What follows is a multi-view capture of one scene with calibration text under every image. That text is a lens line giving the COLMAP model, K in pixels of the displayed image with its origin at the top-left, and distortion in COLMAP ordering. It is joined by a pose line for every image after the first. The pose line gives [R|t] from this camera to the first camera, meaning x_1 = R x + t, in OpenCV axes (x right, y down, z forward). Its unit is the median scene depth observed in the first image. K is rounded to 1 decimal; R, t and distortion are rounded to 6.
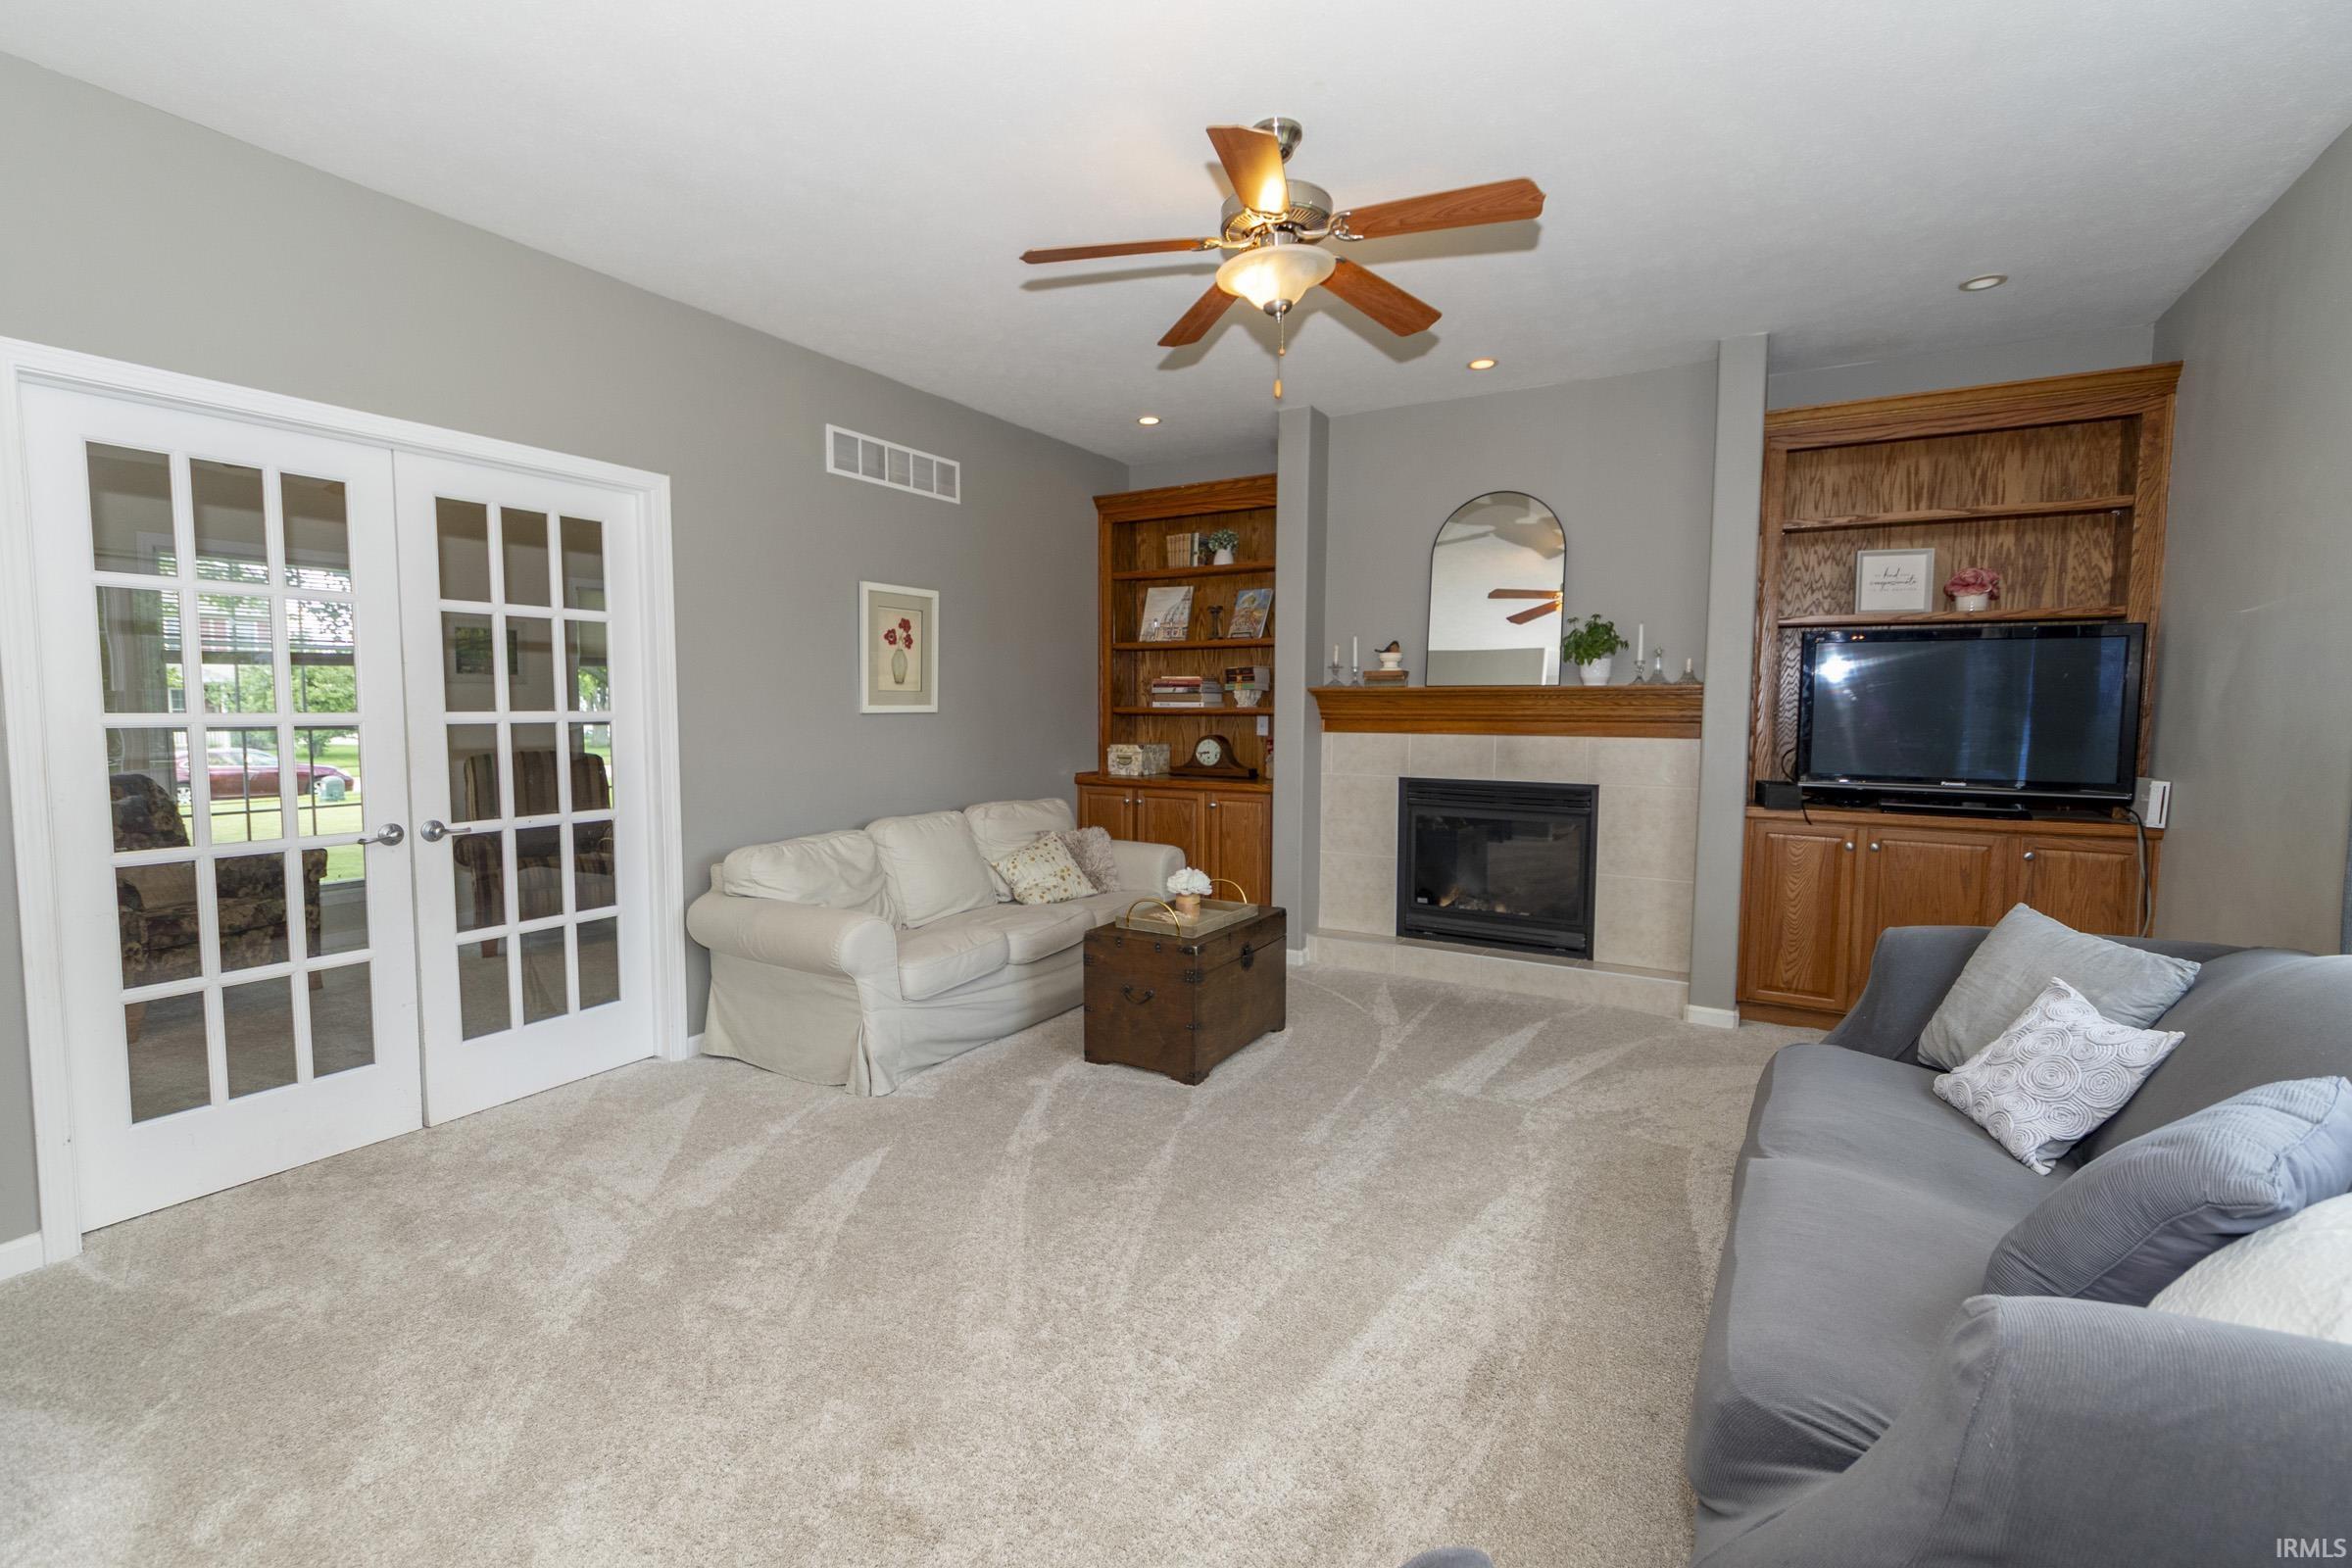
lens RADIAL K [[1038.5, 0, 1149.9], [0, 1038.5, 774.1], [0, 0, 1]] dist [0.000645, 0.001631]
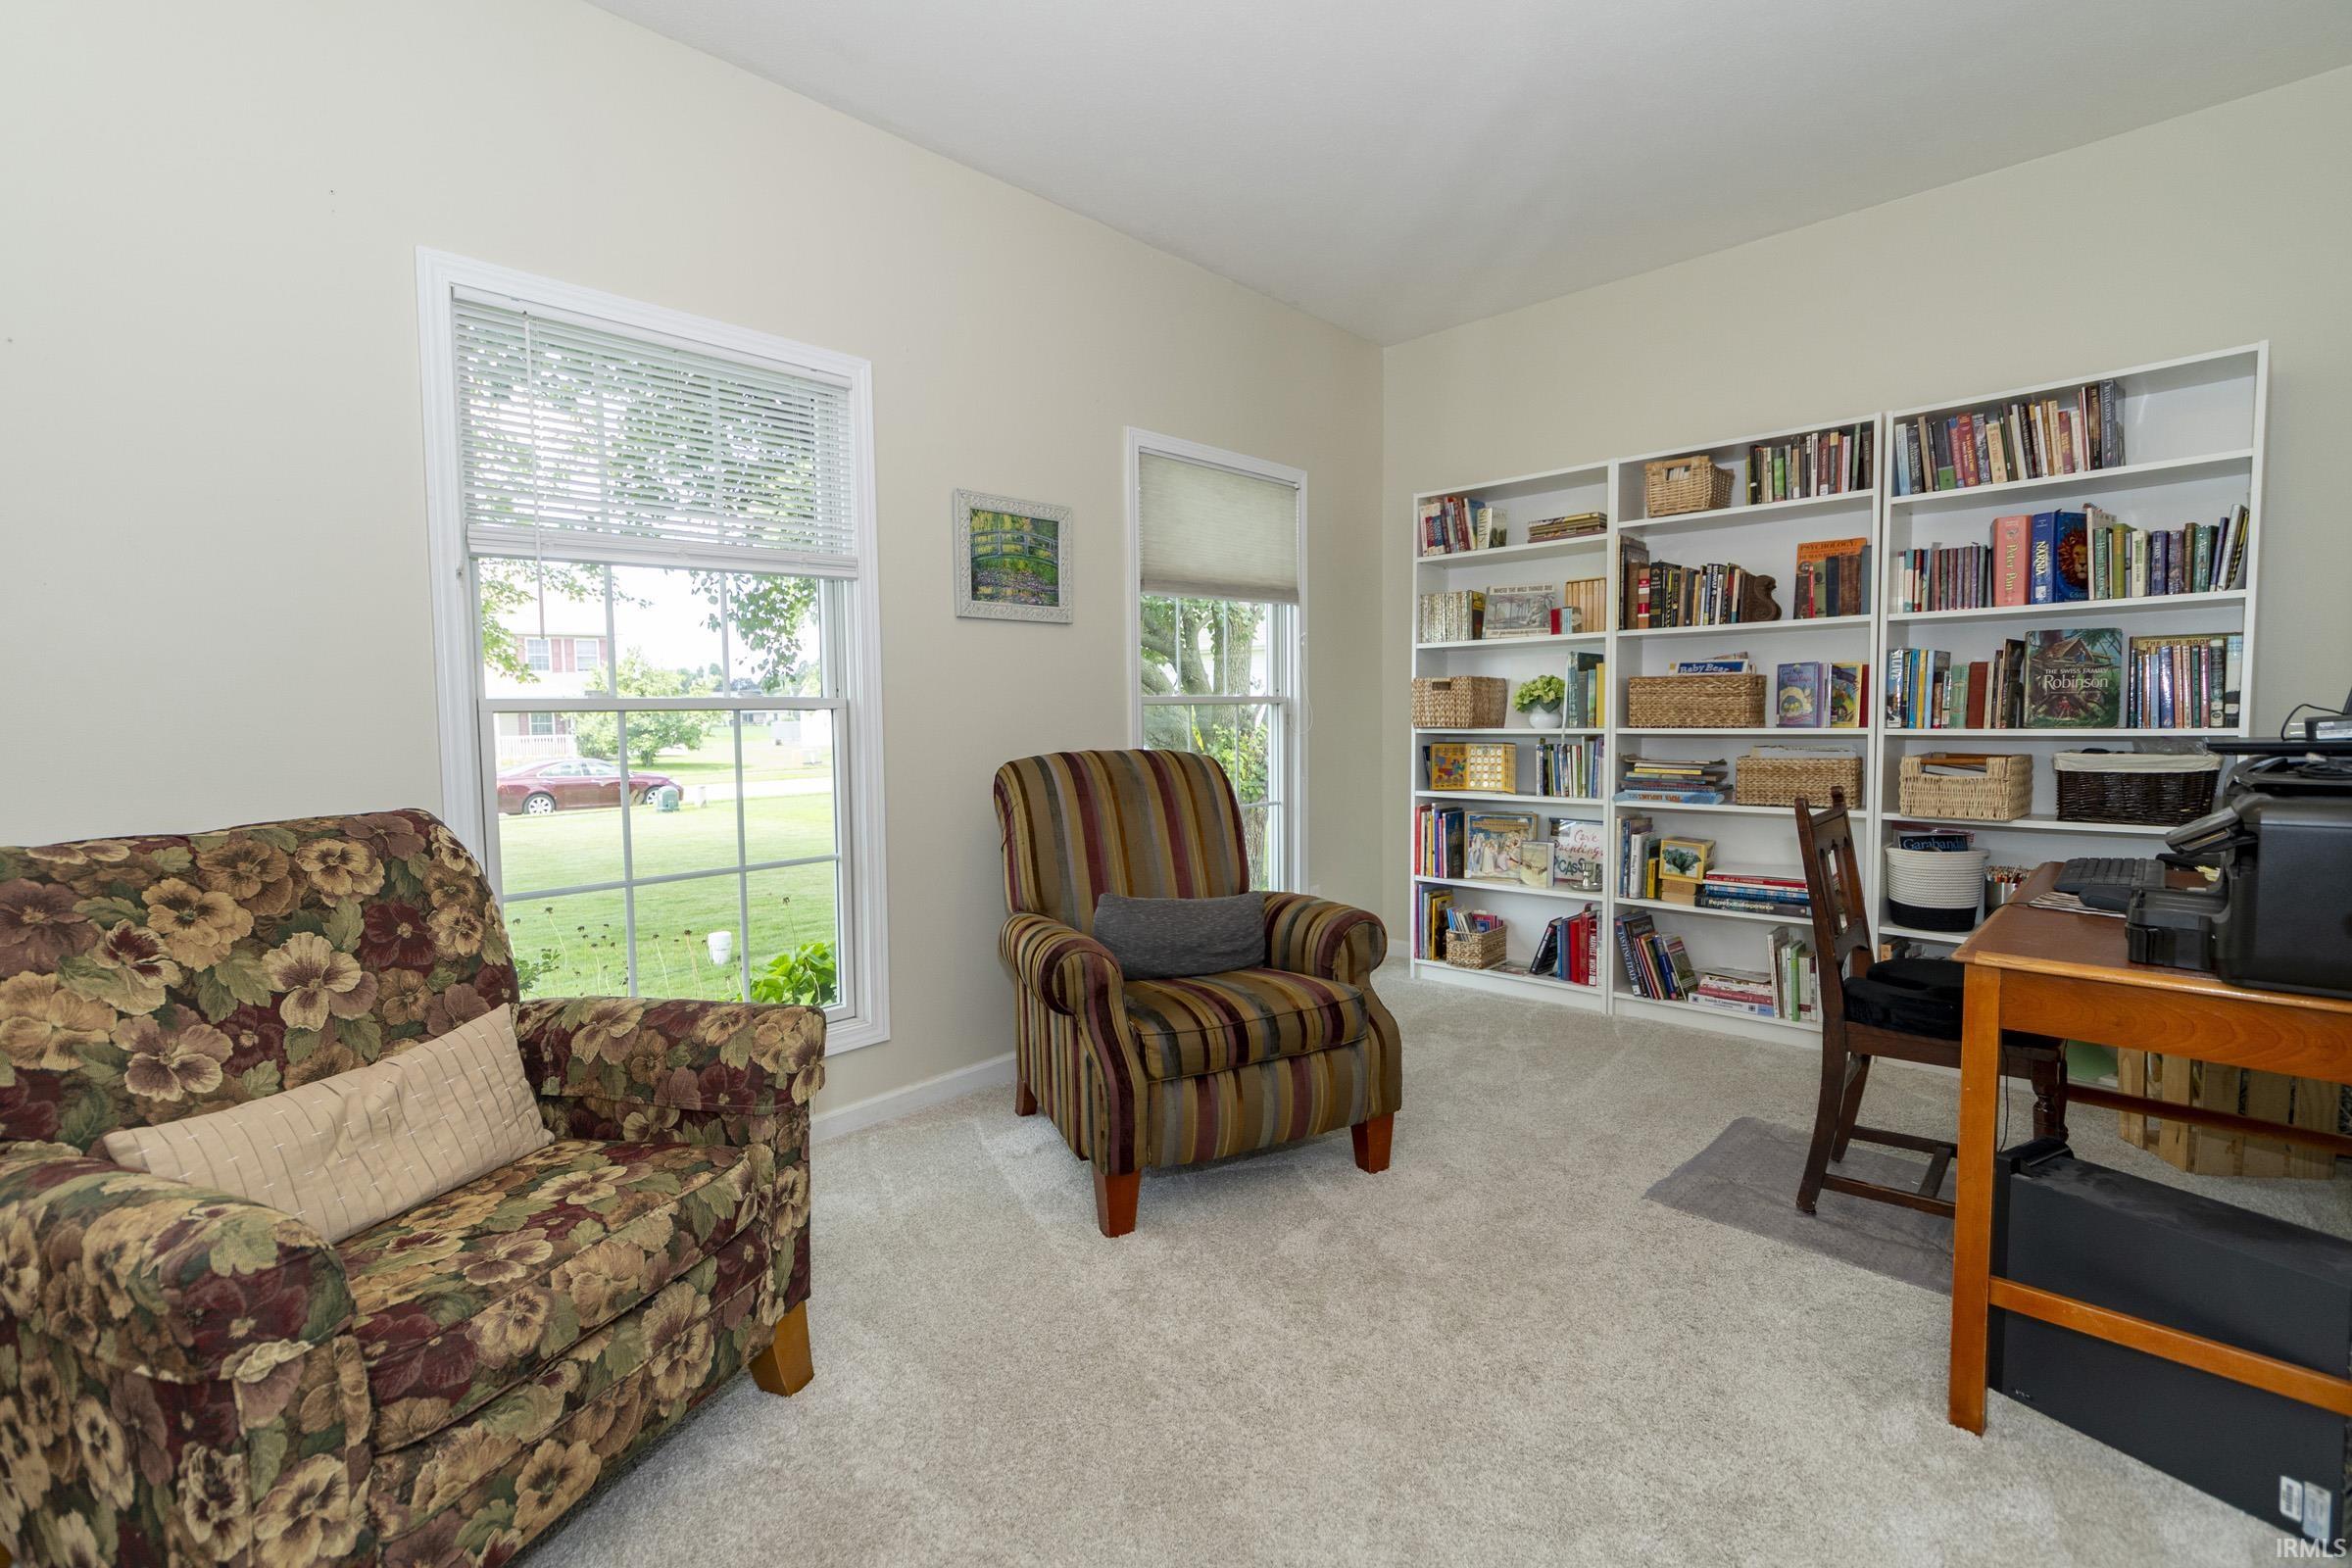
lens RADIAL K [[1038.5, 0, 1149.9], [0, 1038.5, 774.1], [0, 0, 1]] dist [0.000645, 0.001631]
pose [[0.975849, -0.004488, -0.218402, -0.278690], [0.003324, 0.999978, -0.005696, -0.004749], [0.218423, 0.004832, 0.975842, 0.308773]]
